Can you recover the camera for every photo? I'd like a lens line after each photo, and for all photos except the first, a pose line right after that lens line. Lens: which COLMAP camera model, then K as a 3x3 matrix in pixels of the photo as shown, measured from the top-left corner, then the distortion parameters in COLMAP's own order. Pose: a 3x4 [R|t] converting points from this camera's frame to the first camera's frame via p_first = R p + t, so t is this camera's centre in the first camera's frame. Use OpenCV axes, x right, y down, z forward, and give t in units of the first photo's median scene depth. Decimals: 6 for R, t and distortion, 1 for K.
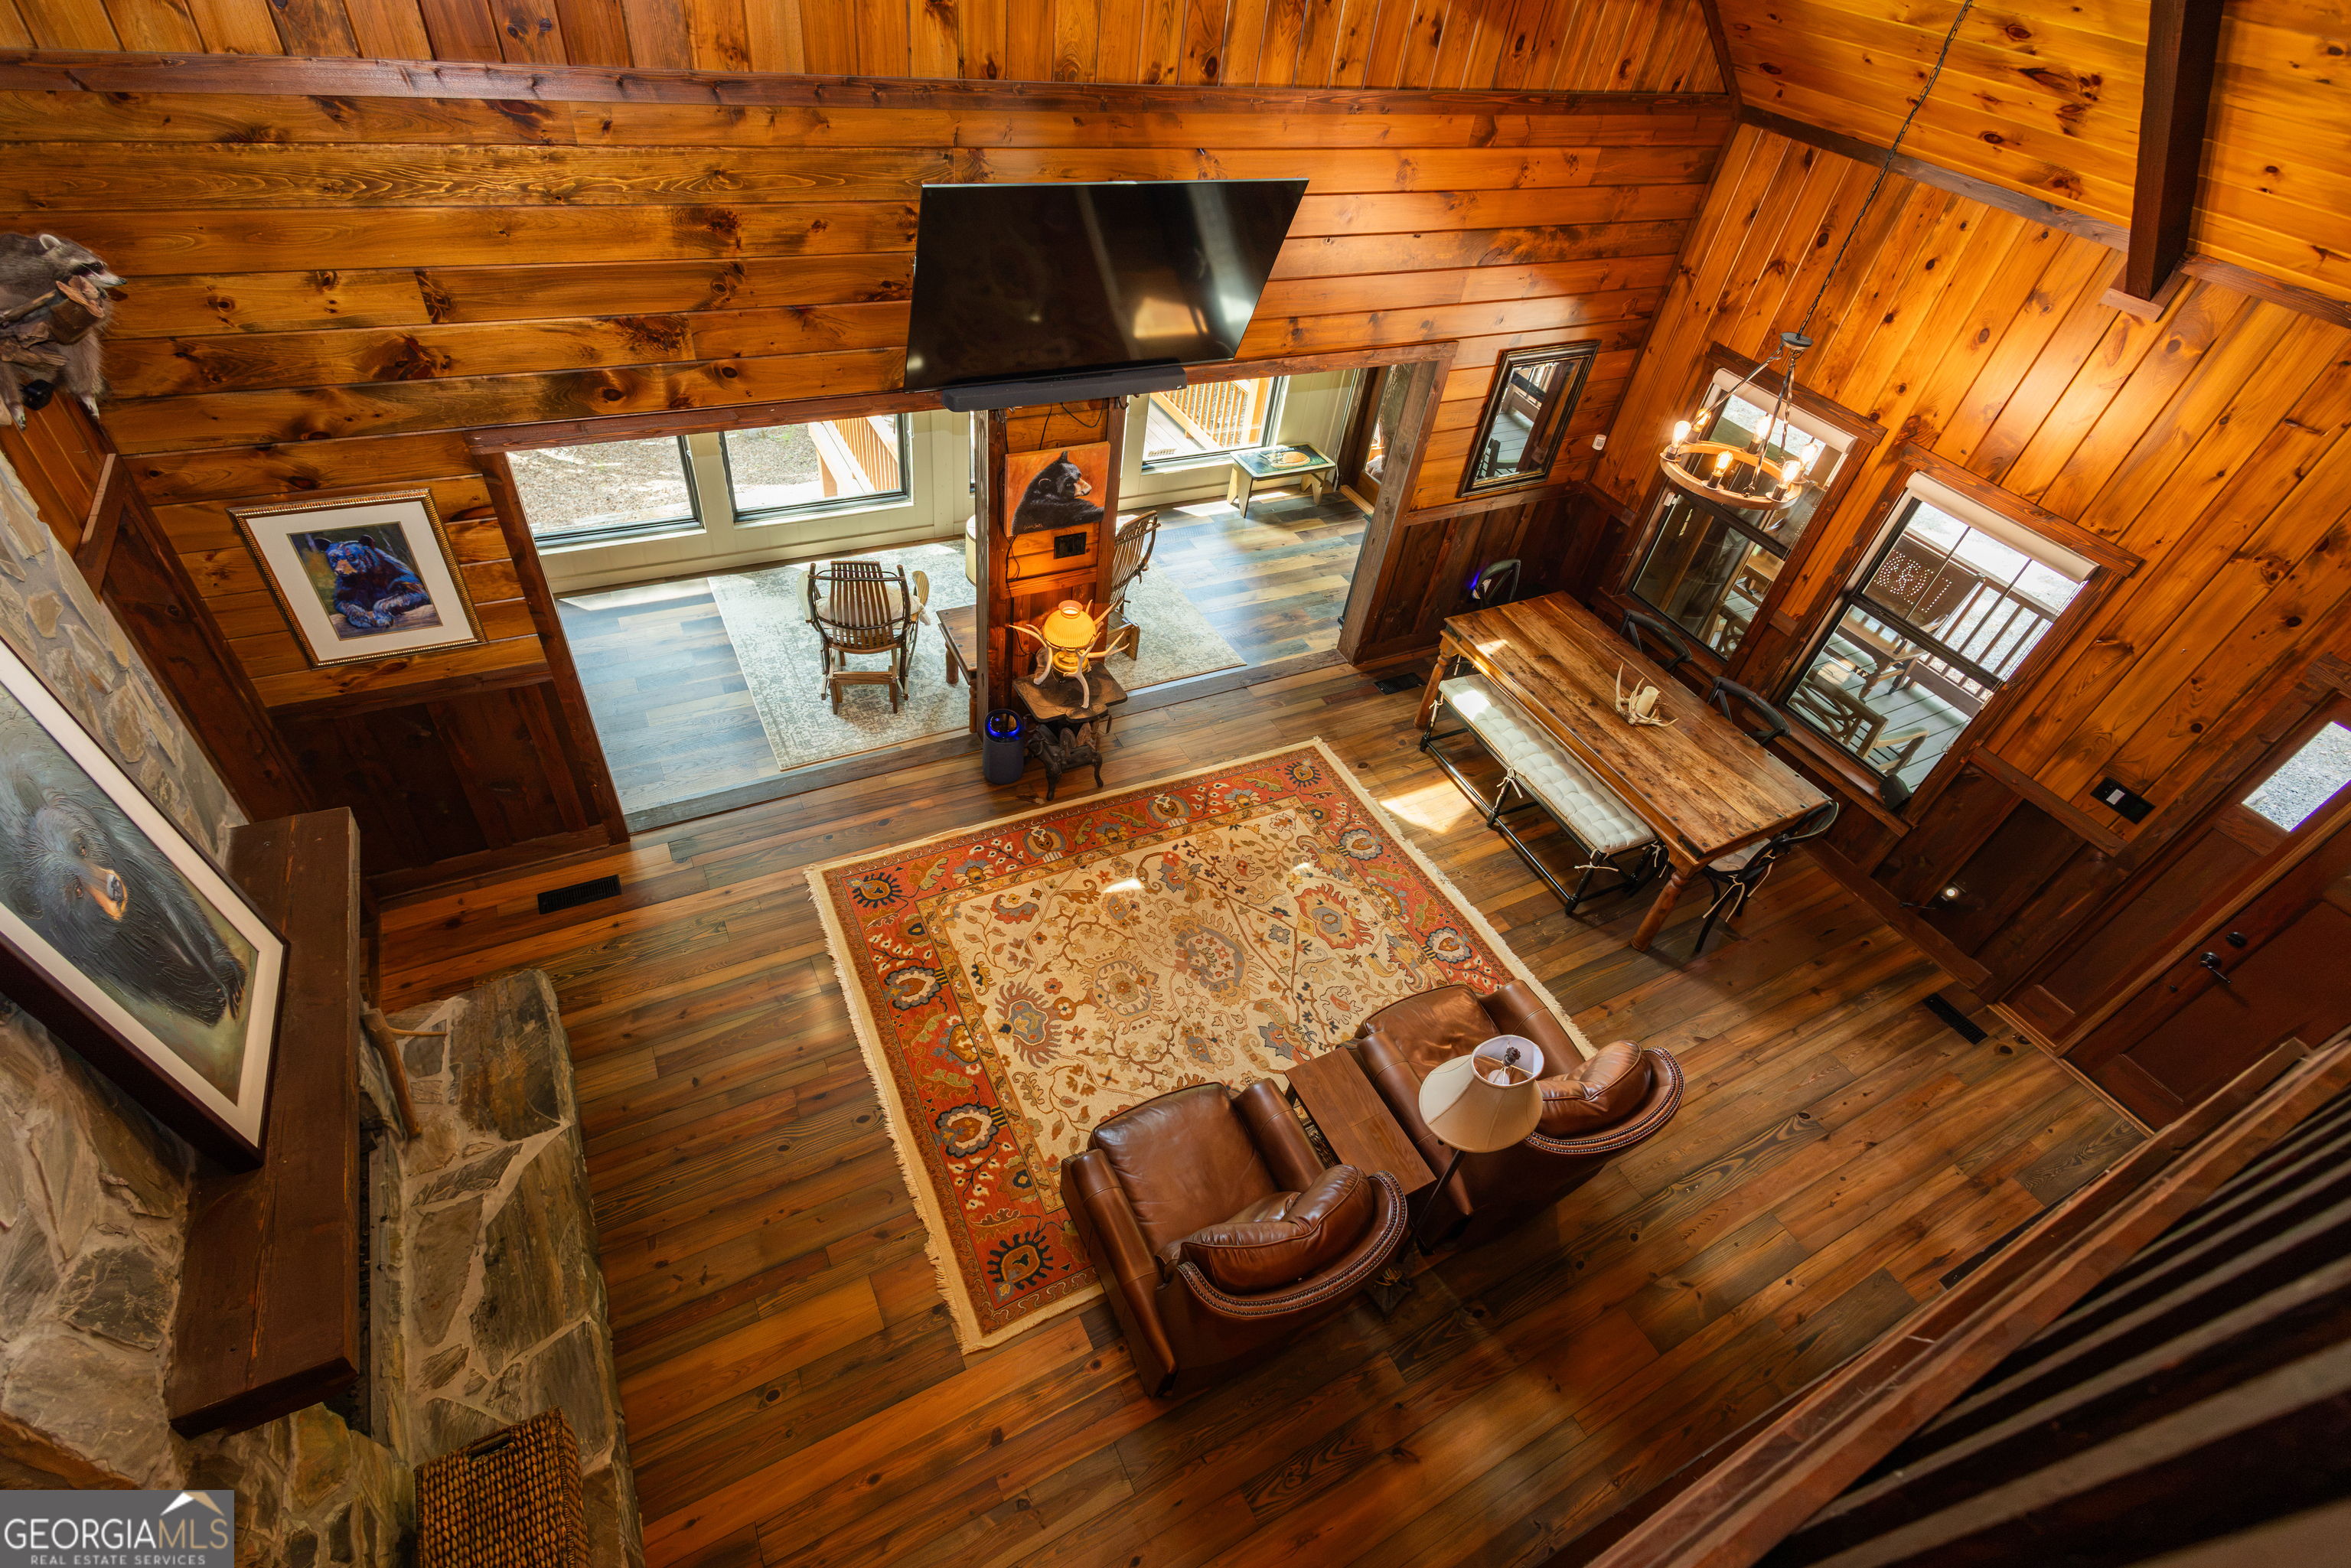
lens RADIAL K [[1072.1, 0, 1158.2], [0, 1072.1, 788.8], [0, 0, 1]] dist [0.011988, -0.000364]
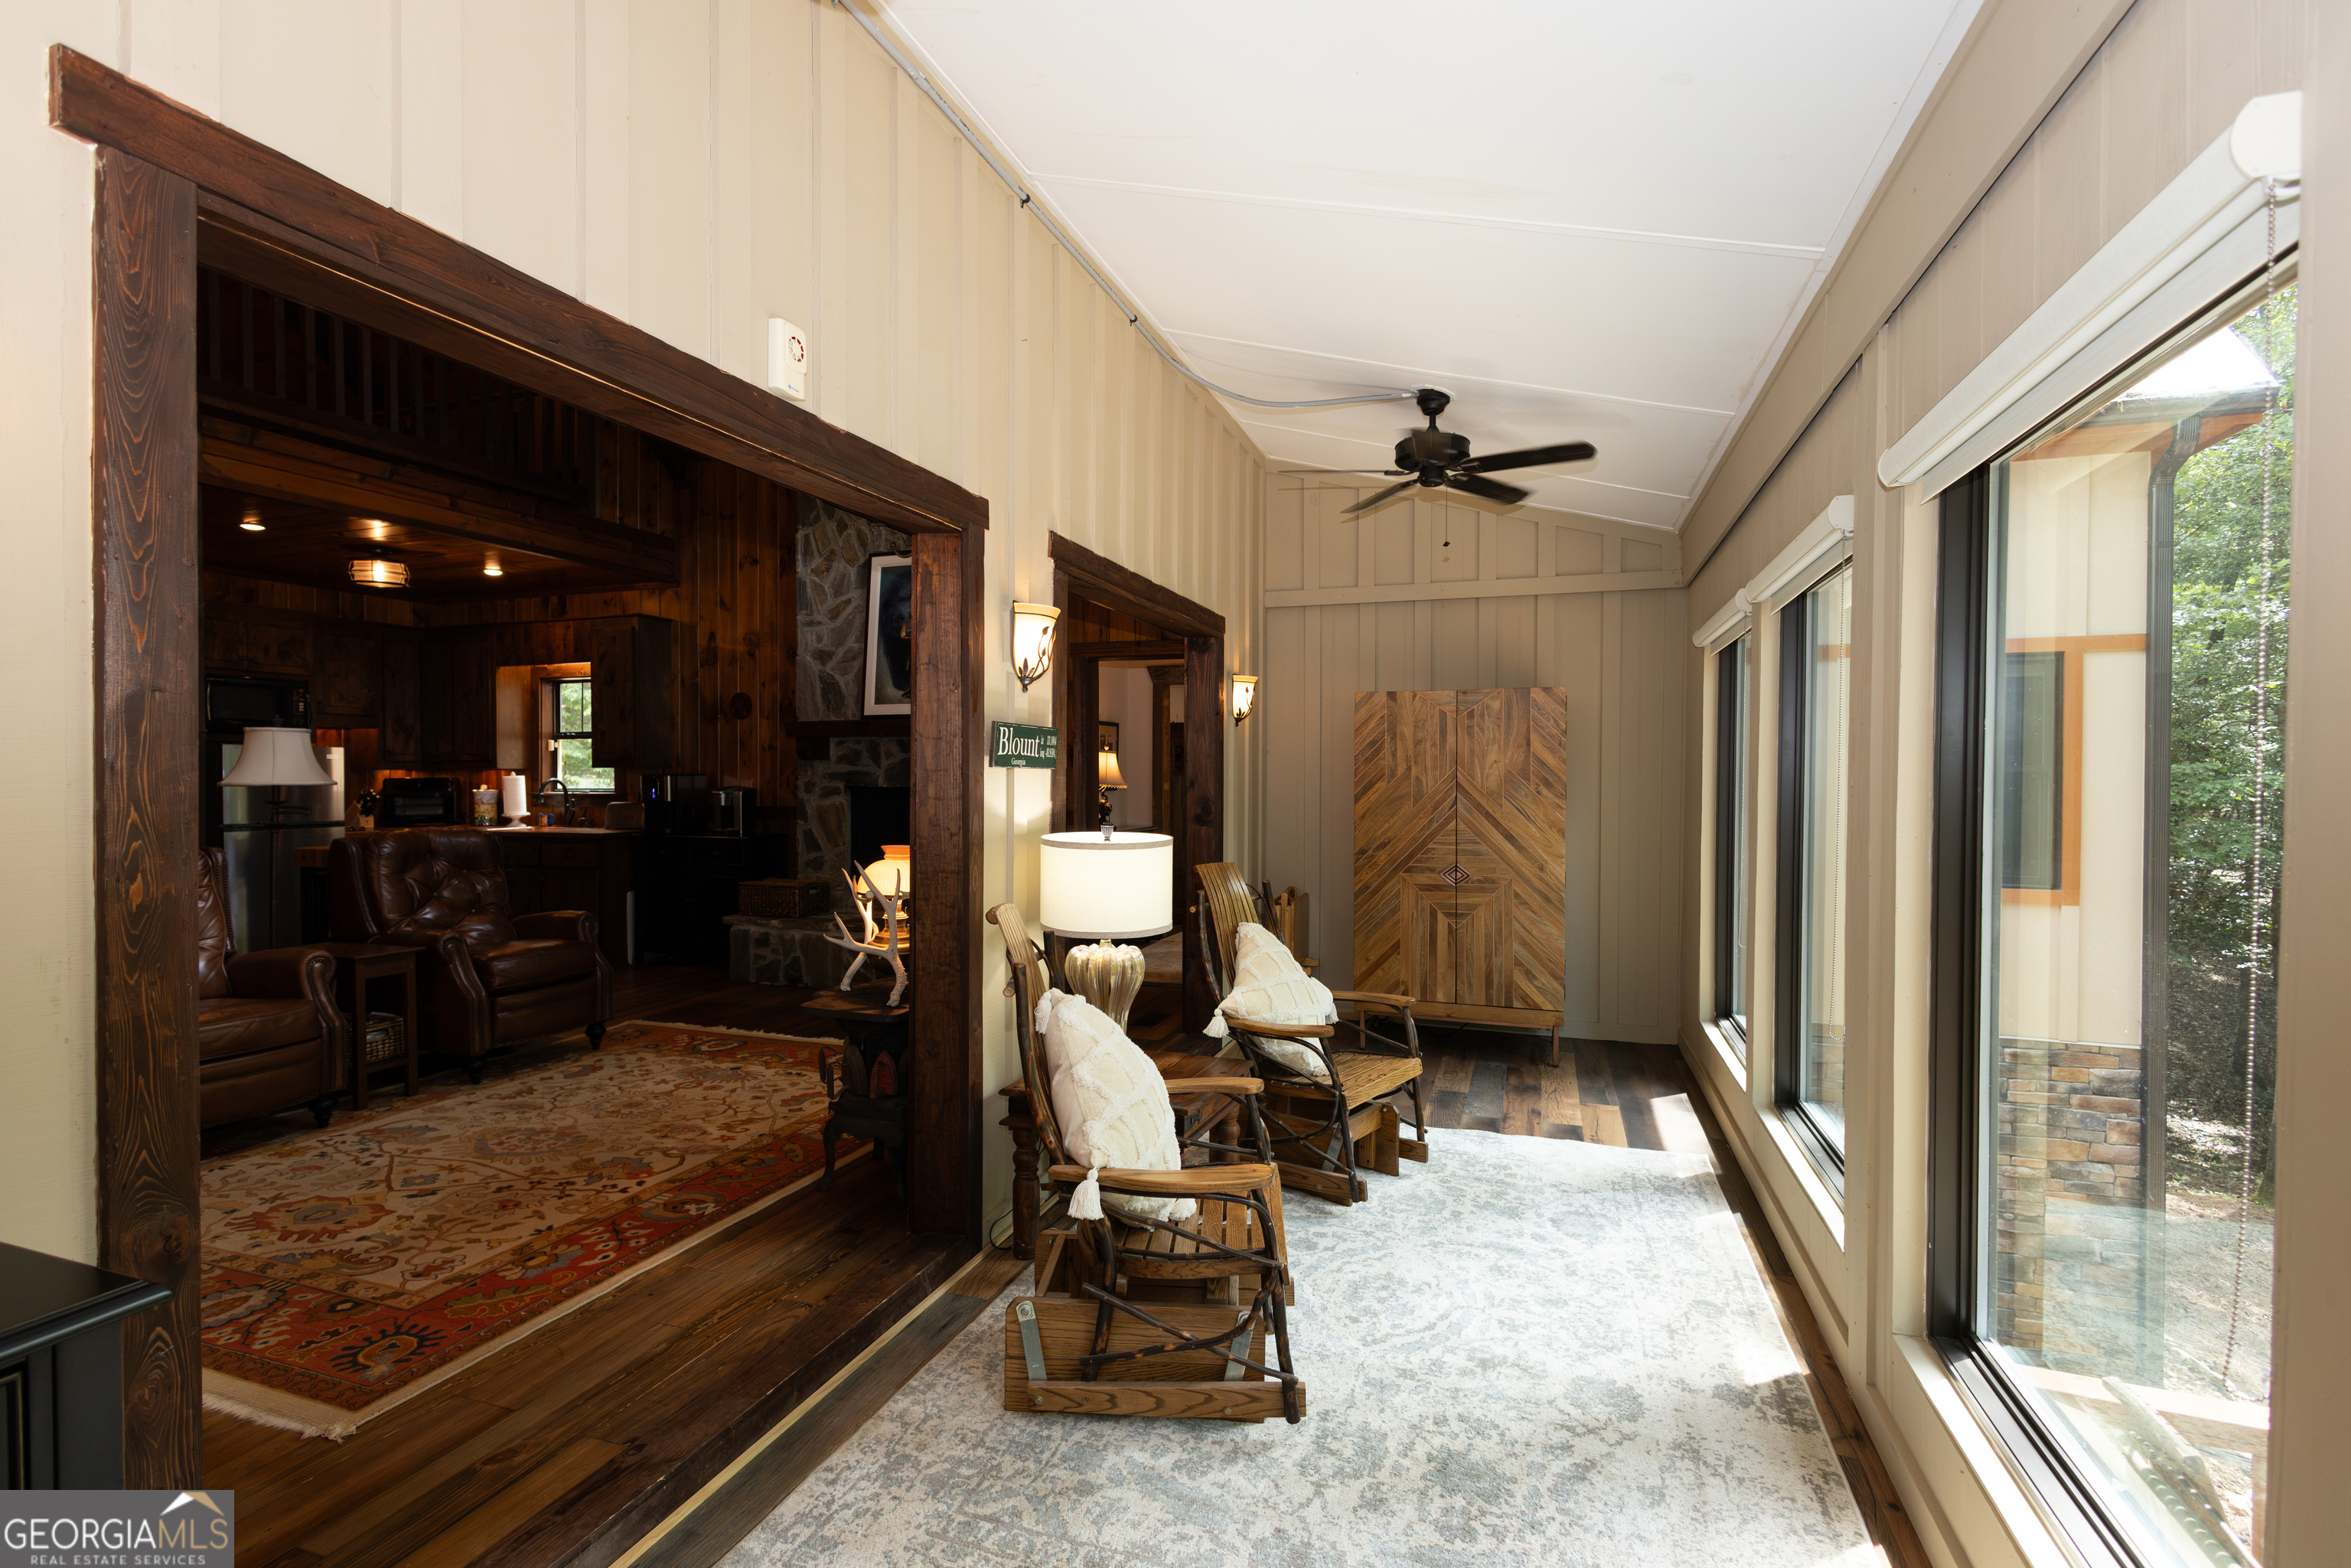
lens RADIAL K [[1072.1, 0, 1158.2], [0, 1072.1, 788.8], [0, 0, 1]] dist [0.011988, -0.000364]
pose [[-0.727627, -0.104305, -0.677997, 0.275968], [-0.527803, 0.716441, 0.456220, -0.621637], [0.438158, 0.689807, -0.576354, 1.510982]]
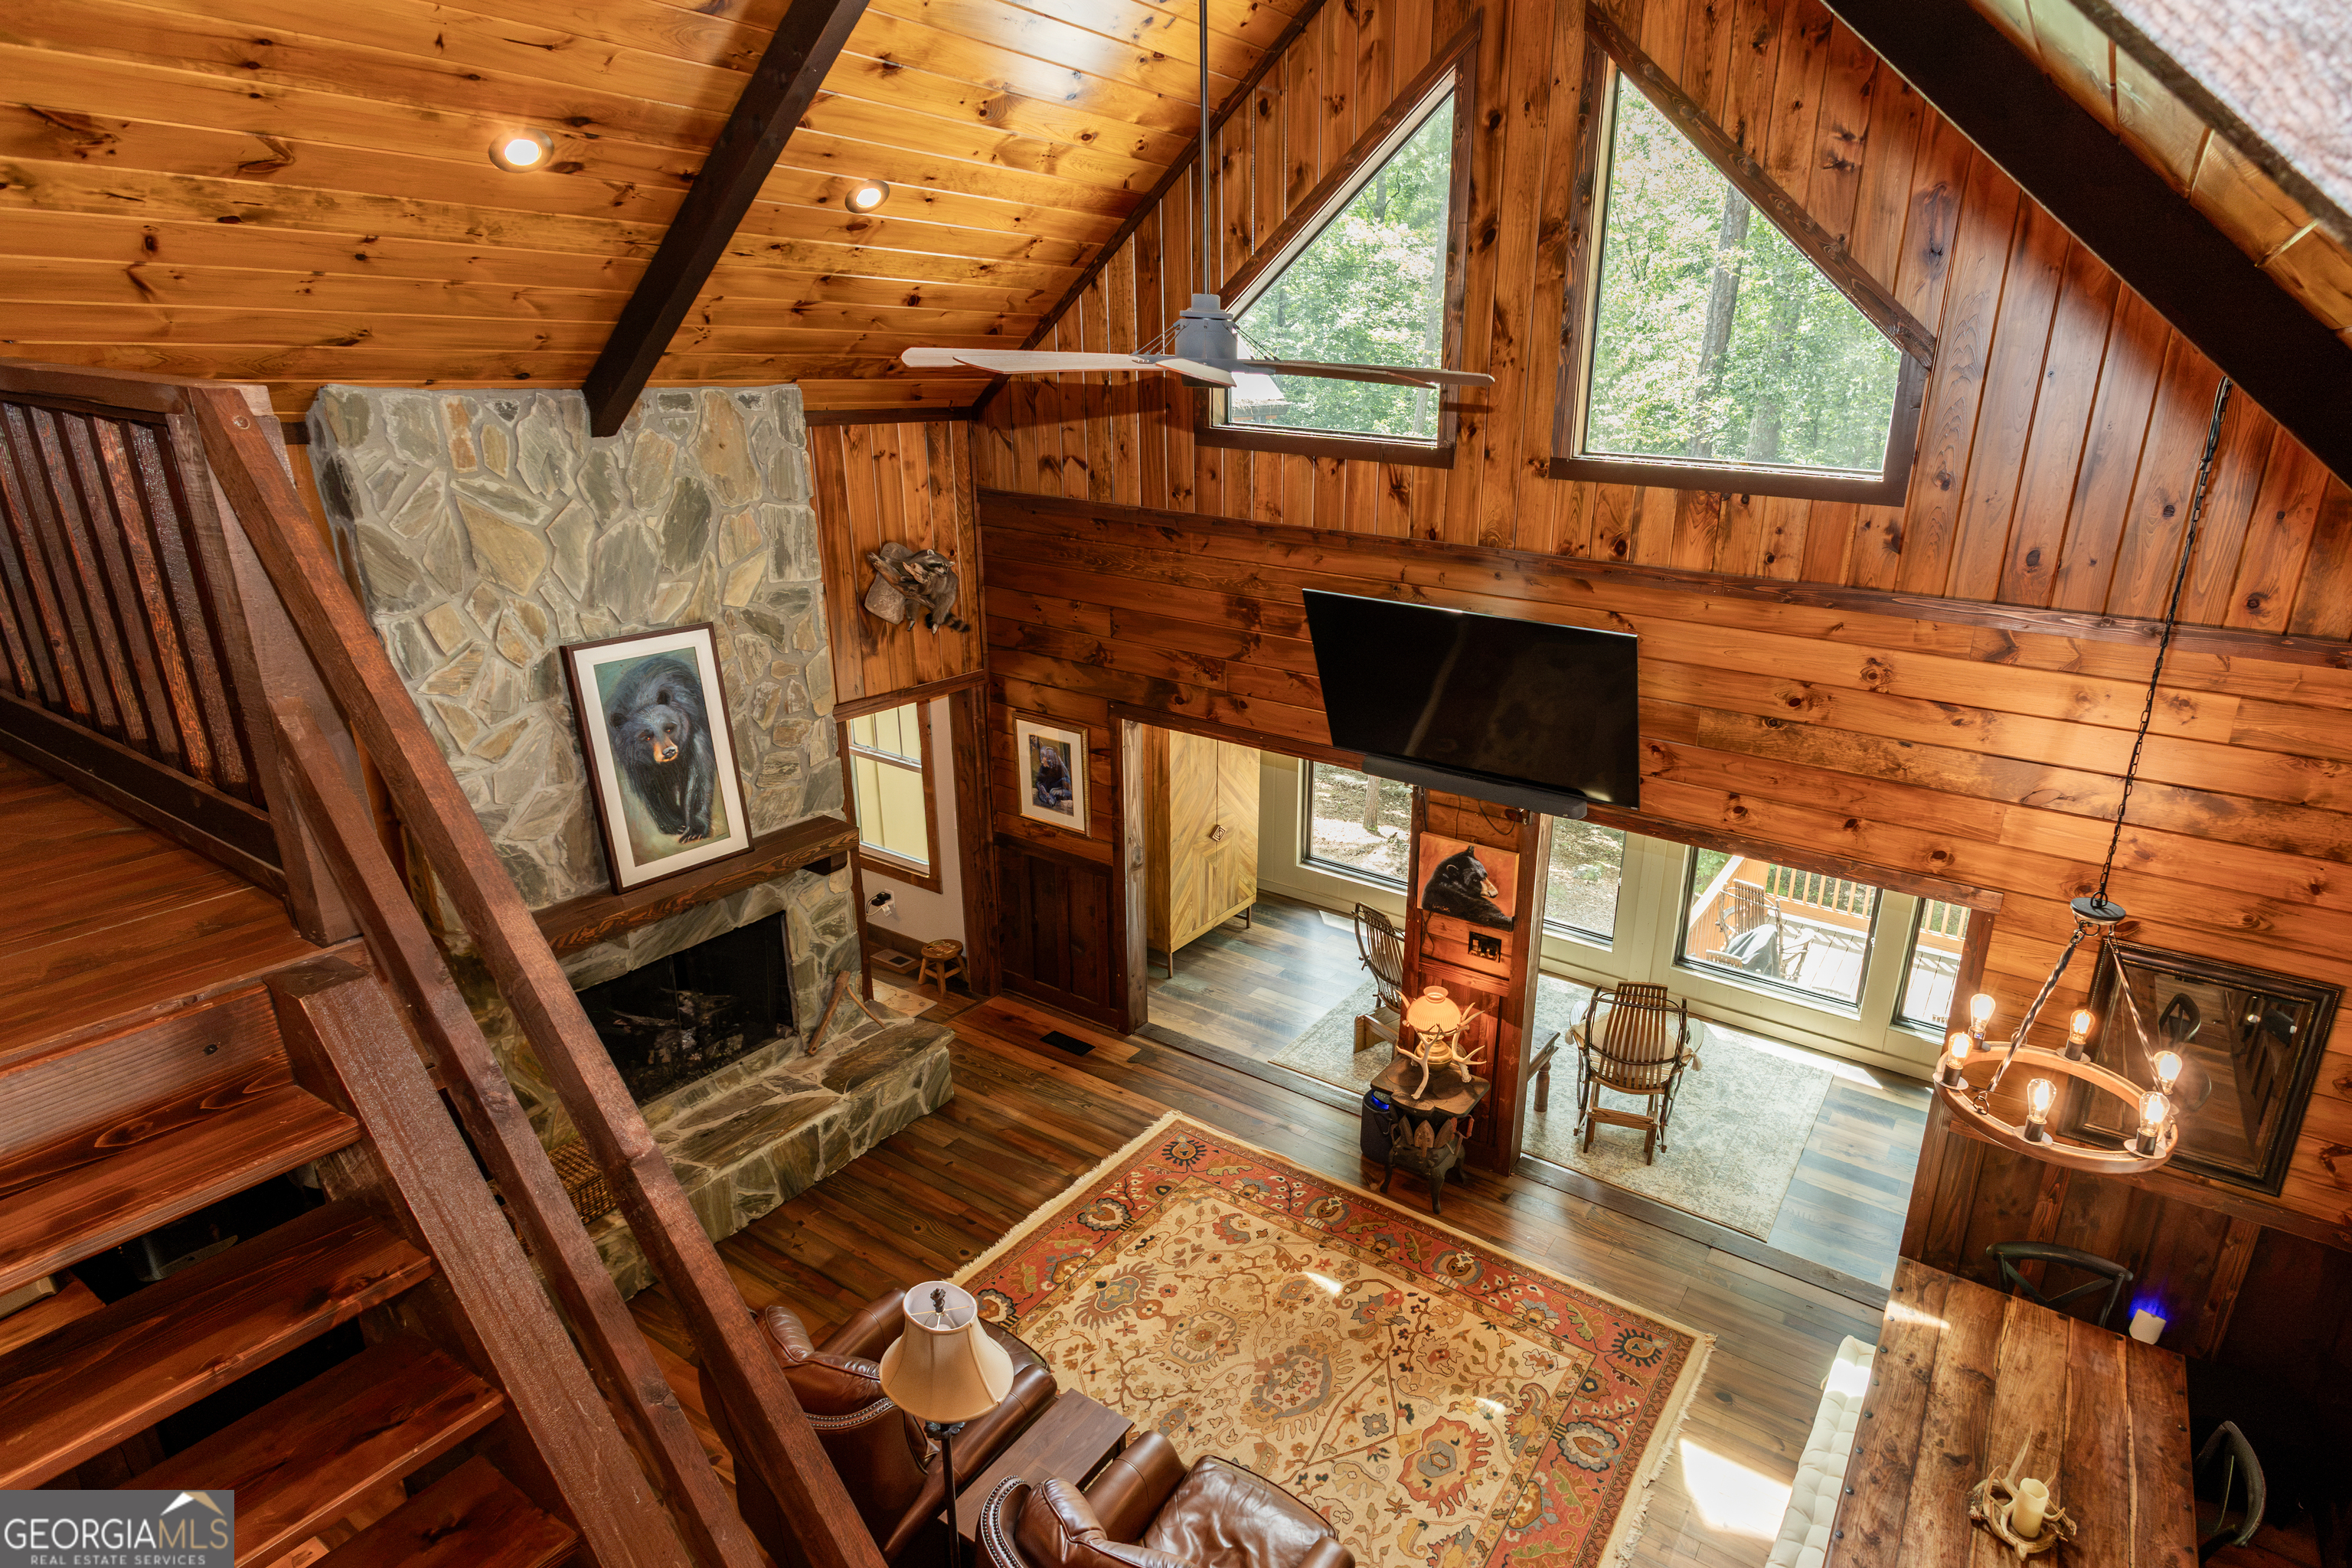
lens RADIAL K [[1249.8, 0, 1346.6], [0, 1249.8, 771.9], [0, 0, 1]] dist [0.005810, 0.000675]
pose [[0.528575, 0.181189, -0.829324, 0.842121], [-0.558779, 0.809716, -0.179236, -0.085257], [0.639042, 0.558148, 0.529241, 0.232374]]
